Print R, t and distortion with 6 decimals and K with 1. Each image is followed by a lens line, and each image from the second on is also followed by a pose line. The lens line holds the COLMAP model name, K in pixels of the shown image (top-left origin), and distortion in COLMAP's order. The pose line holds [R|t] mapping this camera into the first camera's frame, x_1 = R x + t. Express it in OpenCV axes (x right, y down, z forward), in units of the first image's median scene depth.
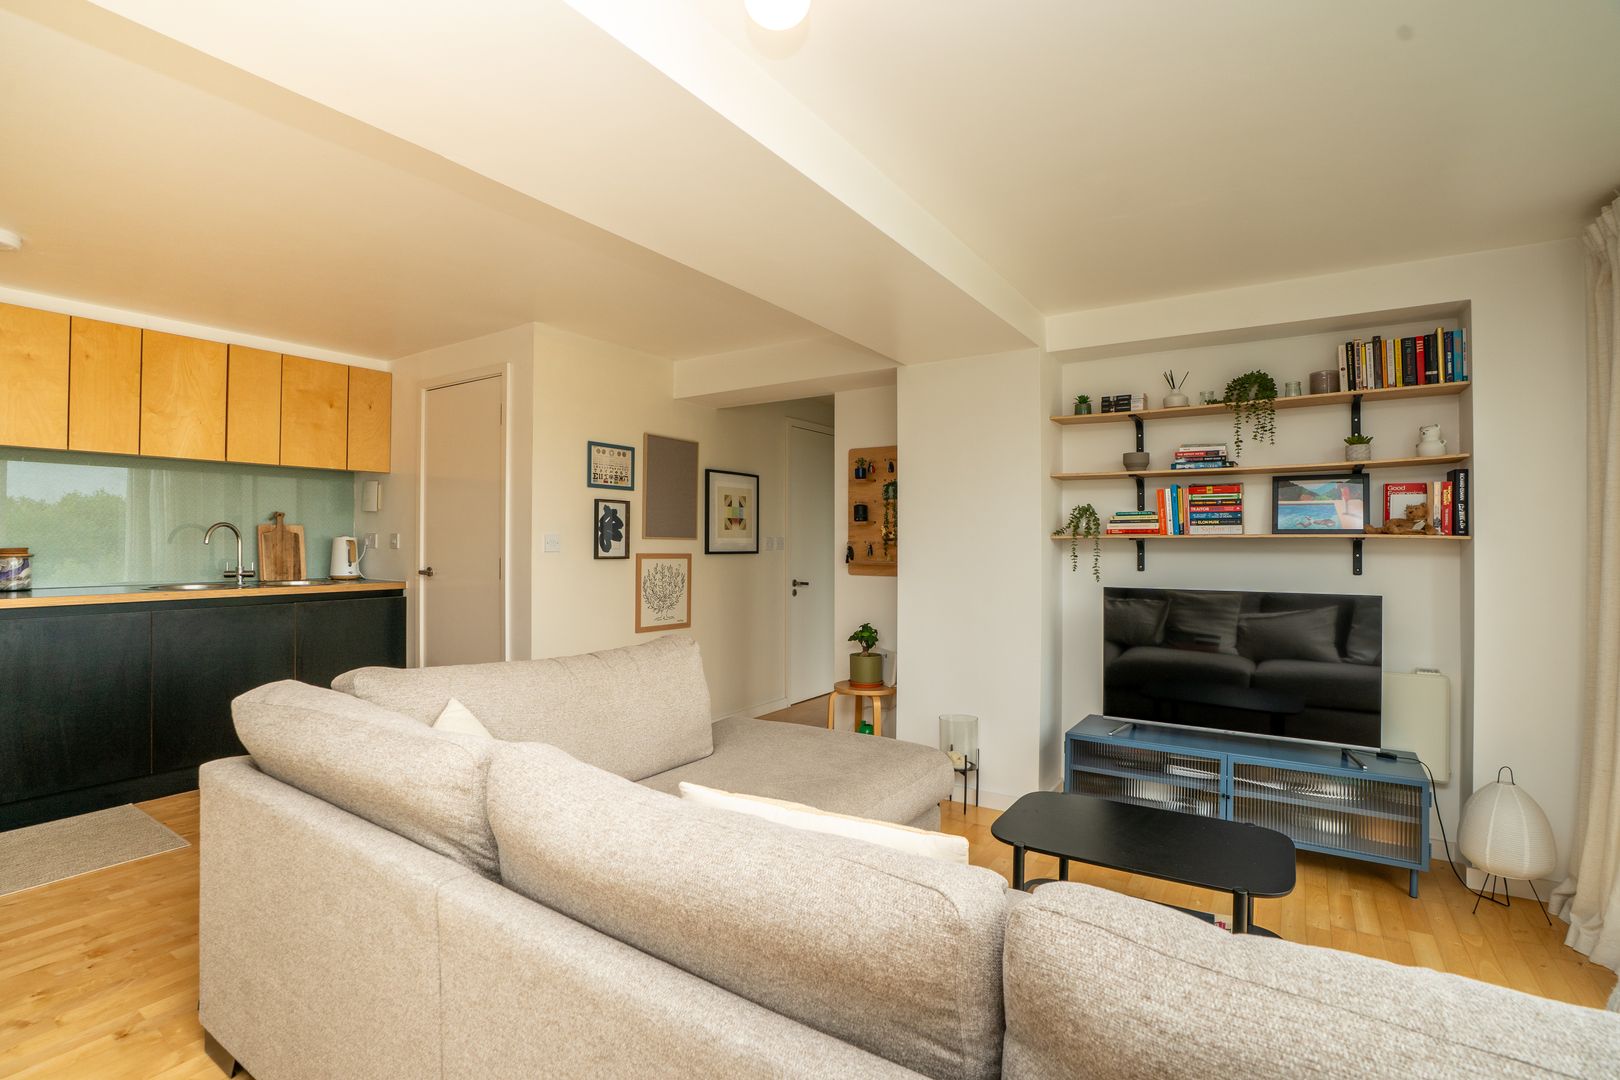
lens RADIAL K [[761.5, 0, 812.6], [0, 761.5, 533.5], [0, 0, 1]] dist [-0.022853, 0.001766]
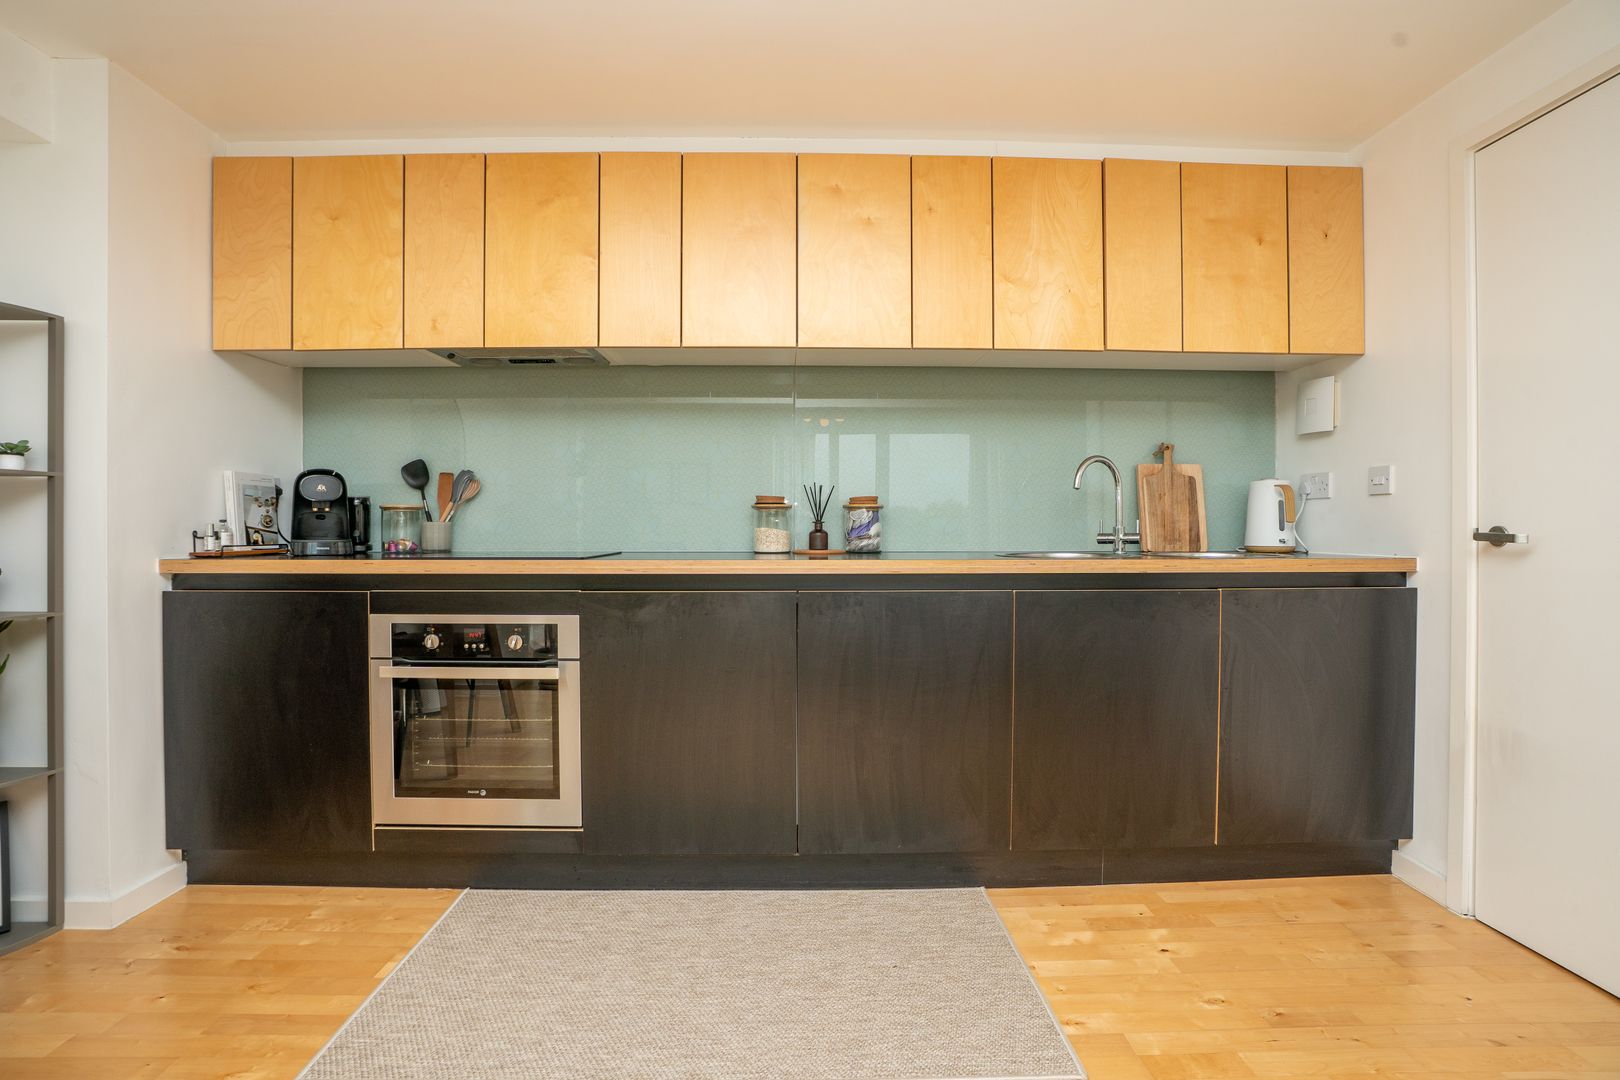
lens RADIAL K [[761.5, 0, 809.0], [0, 761.5, 530.4], [0, 0, 1]] dist [-0.022853, 0.001766]
pose [[0.561981, 0.000863, -0.827150, -0.377957], [0.013509, 0.999857, 0.010221, 0.037020], [0.827040, -0.016918, 0.561889, 0.421117]]
